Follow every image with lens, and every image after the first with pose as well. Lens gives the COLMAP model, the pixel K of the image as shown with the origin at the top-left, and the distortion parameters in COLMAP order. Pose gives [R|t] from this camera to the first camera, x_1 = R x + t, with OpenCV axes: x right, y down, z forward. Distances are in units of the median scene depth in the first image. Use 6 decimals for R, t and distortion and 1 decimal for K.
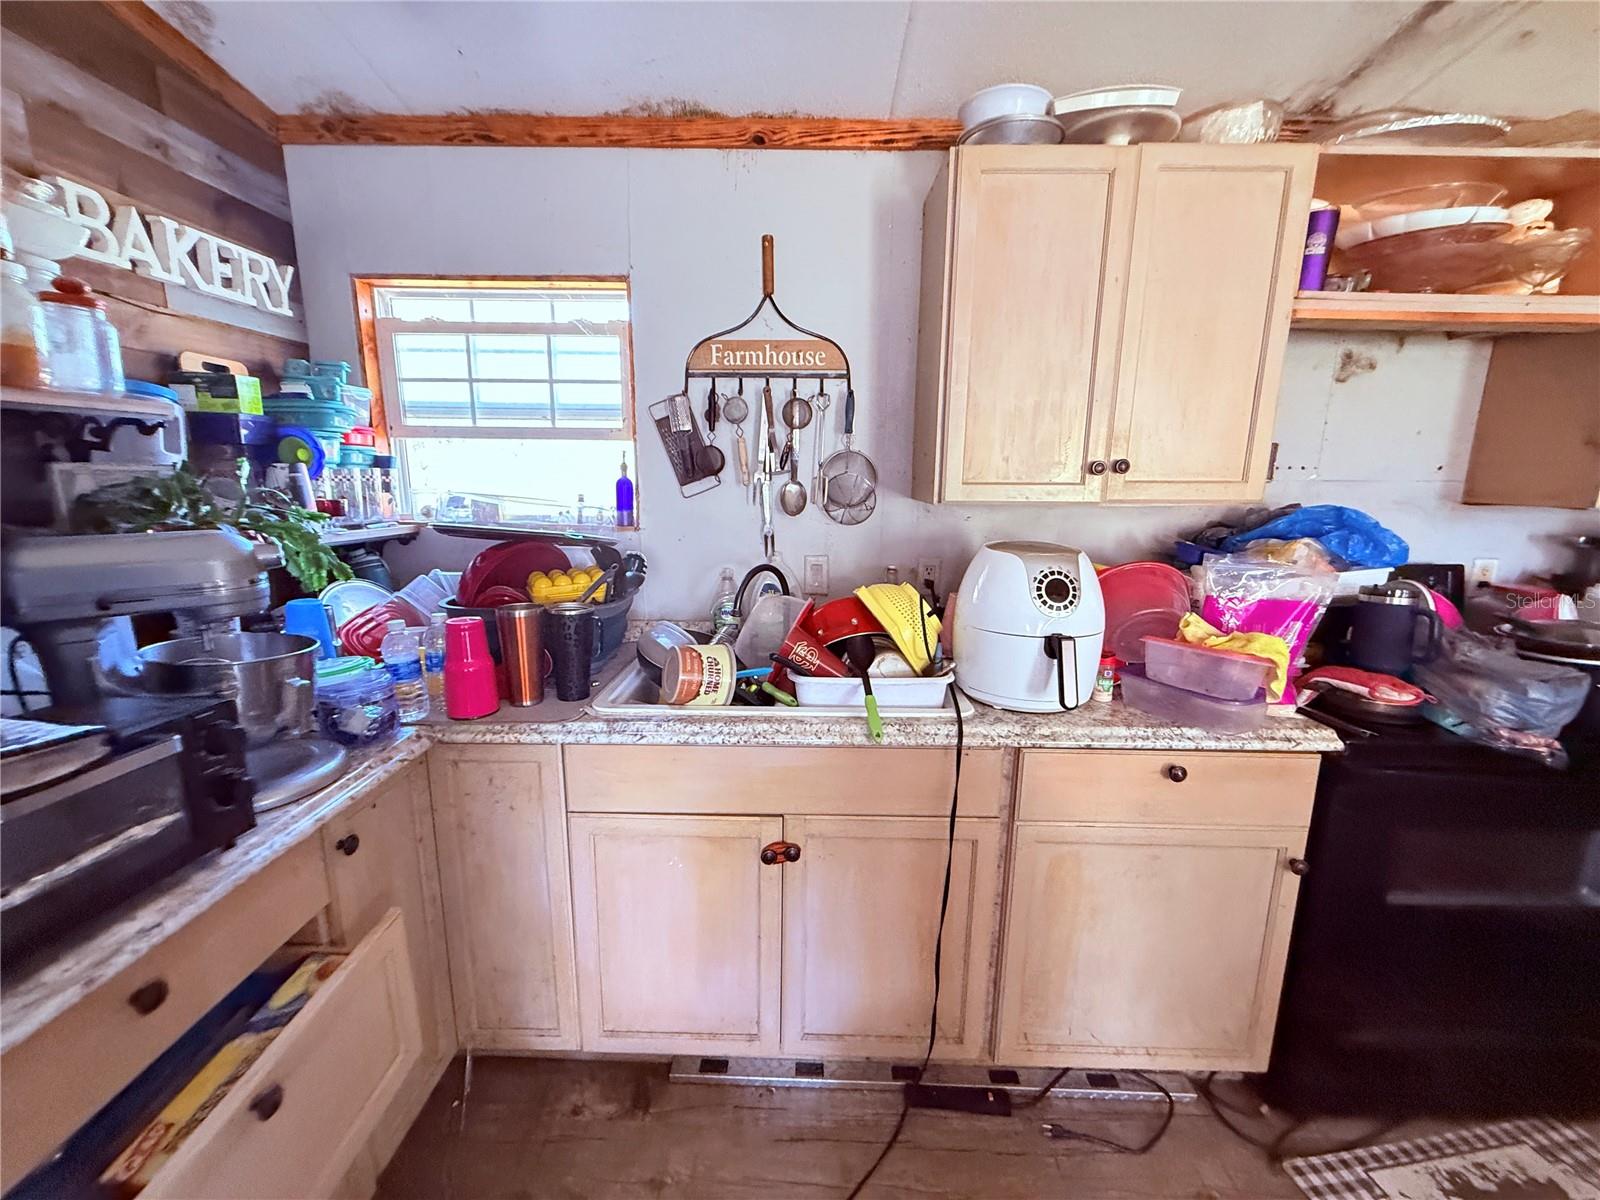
lens RADIAL K [[635.5, 0, 798.2], [0, 635.5, 601.2], [0, 0, 1]] dist [-0.000530, 0.000326]
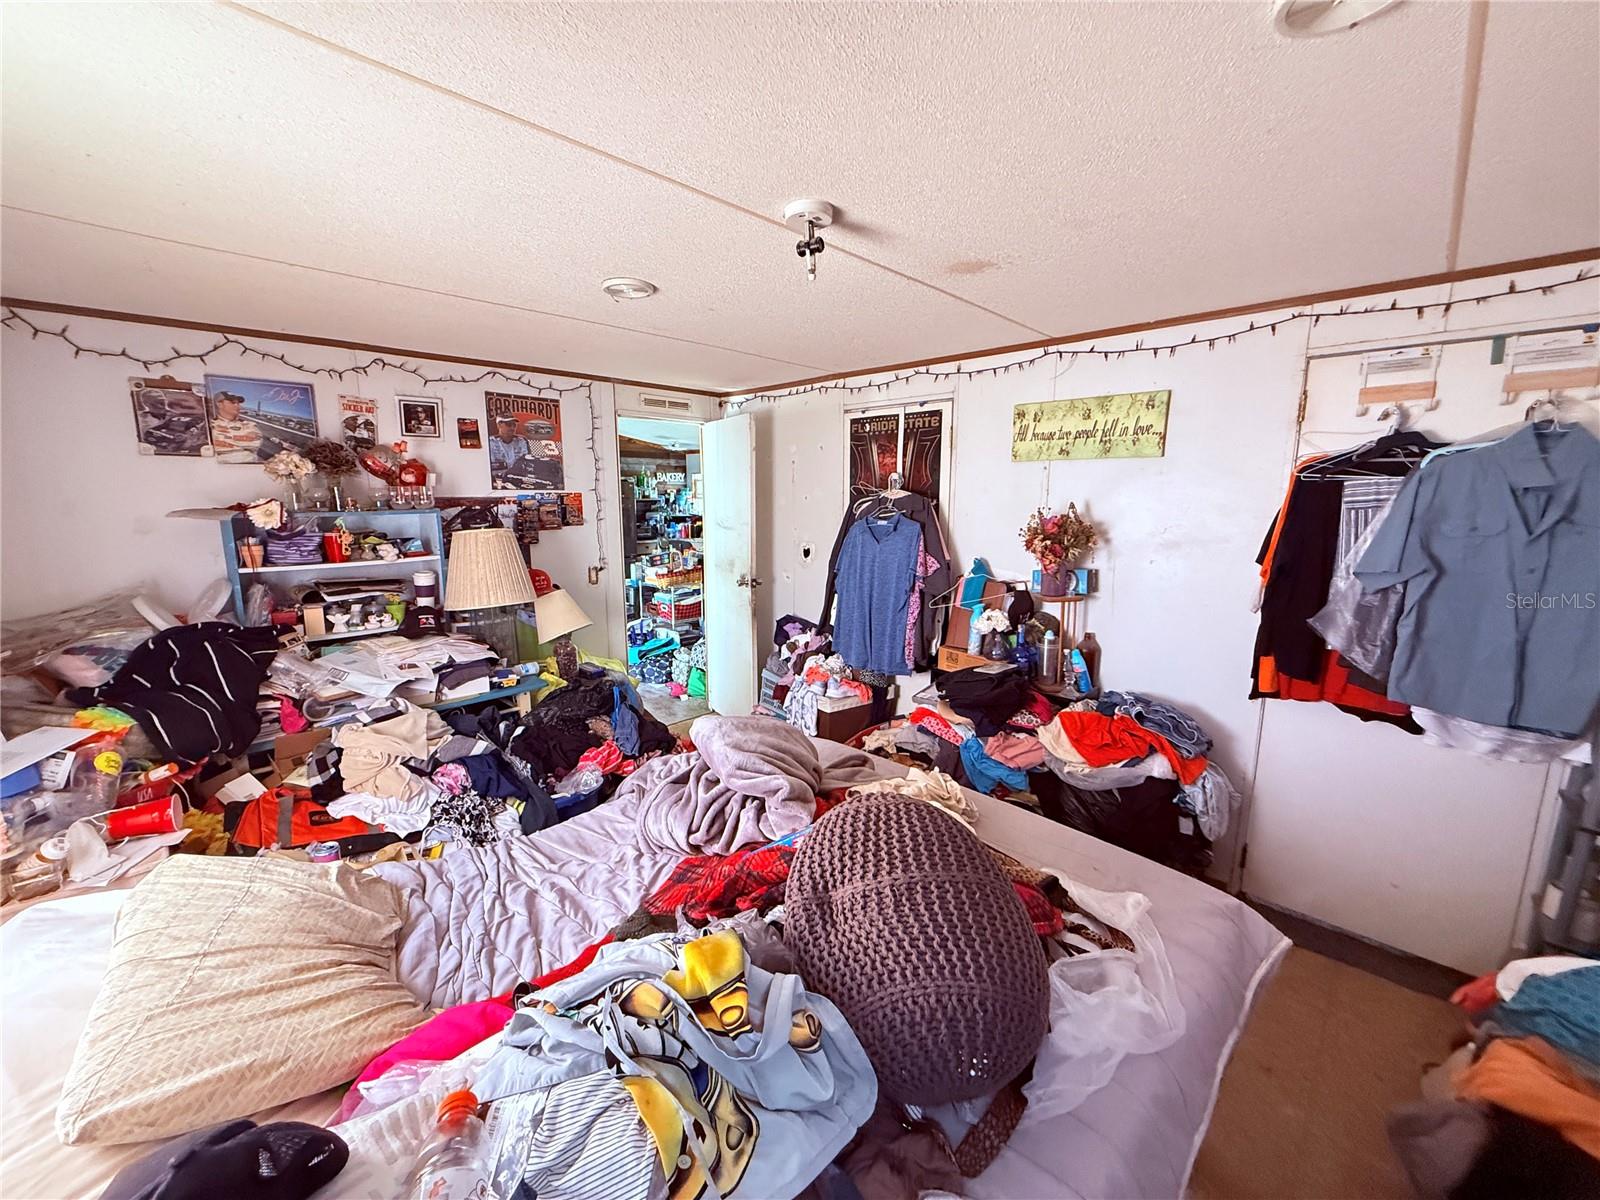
lens RADIAL K [[635.5, 0, 797.5], [0, 635.5, 602.6], [0, 0, 1]] dist [-0.000530, 0.000326]
pose [[0.729054, 0.108804, -0.675752, 5.169225], [-0.132261, 0.991071, 0.016880, 0.578870], [0.671555, 0.077069, 0.736935, -3.279190]]
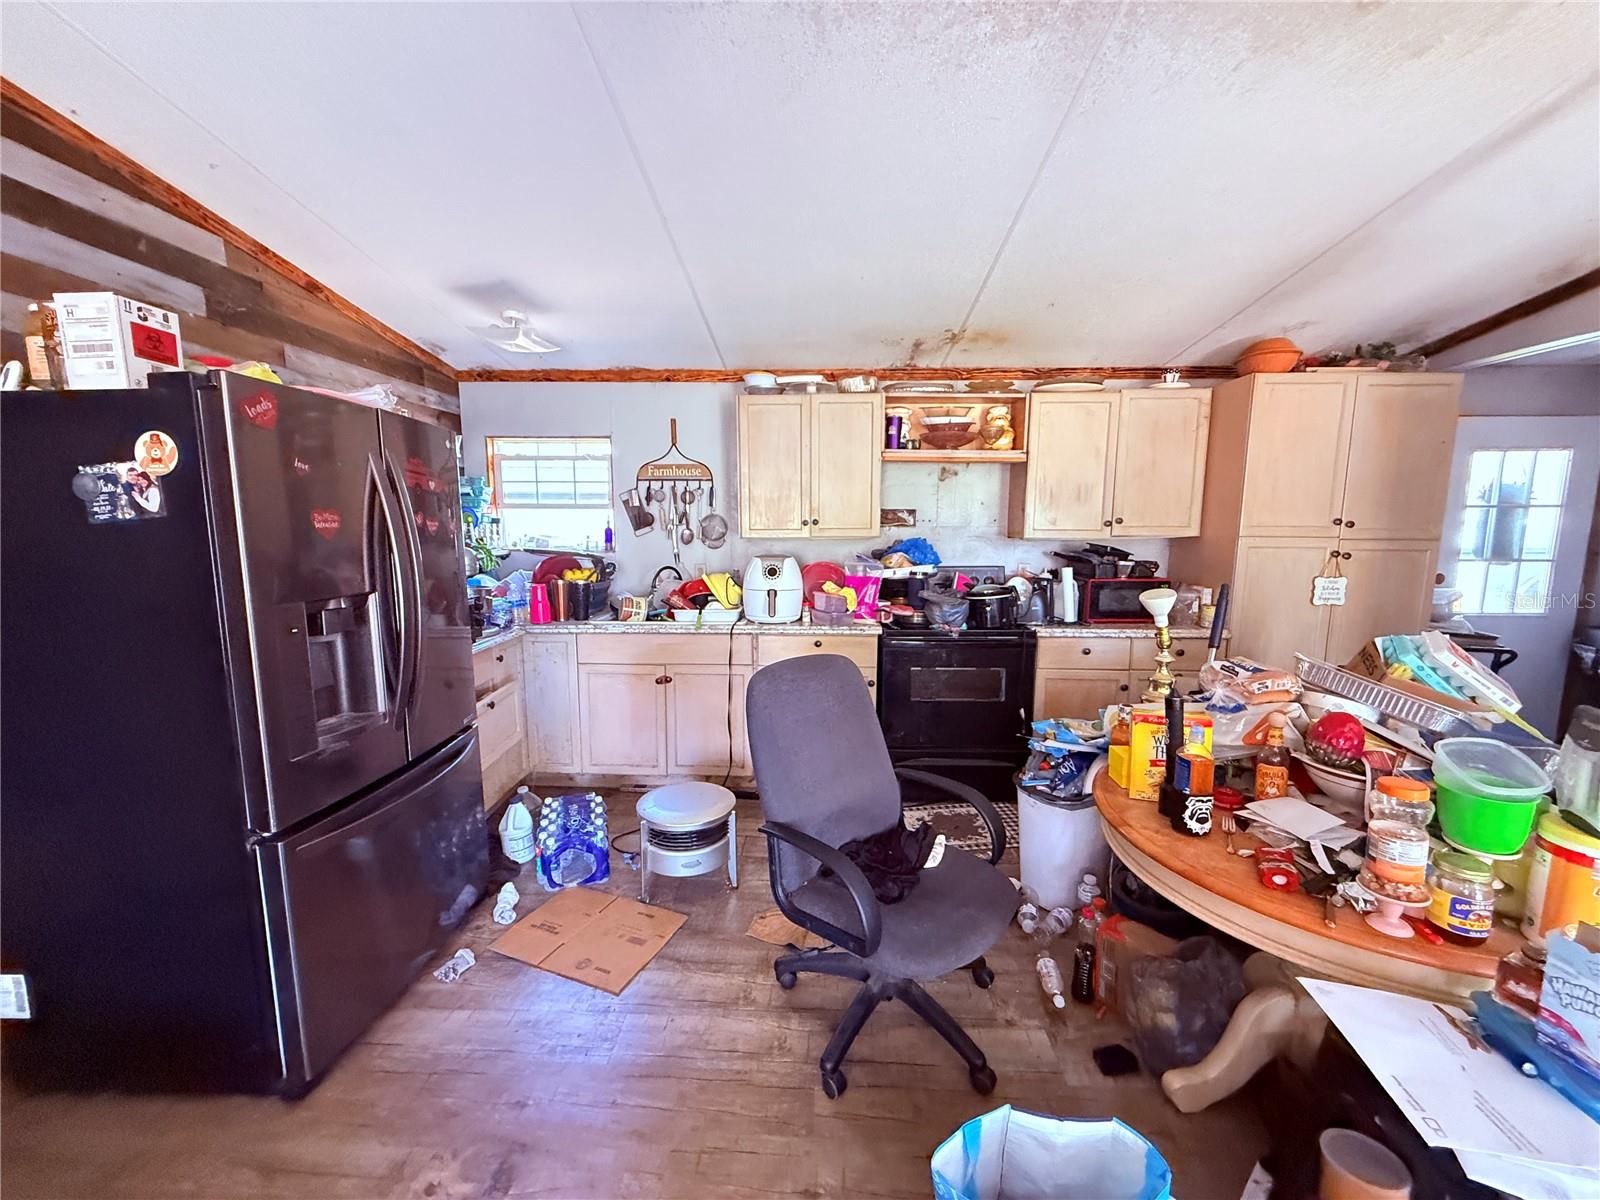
lens RADIAL K [[635.5, 0, 798.0], [0, 635.5, 600.6], [0, 0, 1]] dist [-0.000530, 0.000326]
pose [[0.999668, -0.003328, -0.025550, 0.510267], [0.001708, 0.998000, -0.063186, 0.227469], [0.025710, 0.063121, 0.997675, -1.336573]]
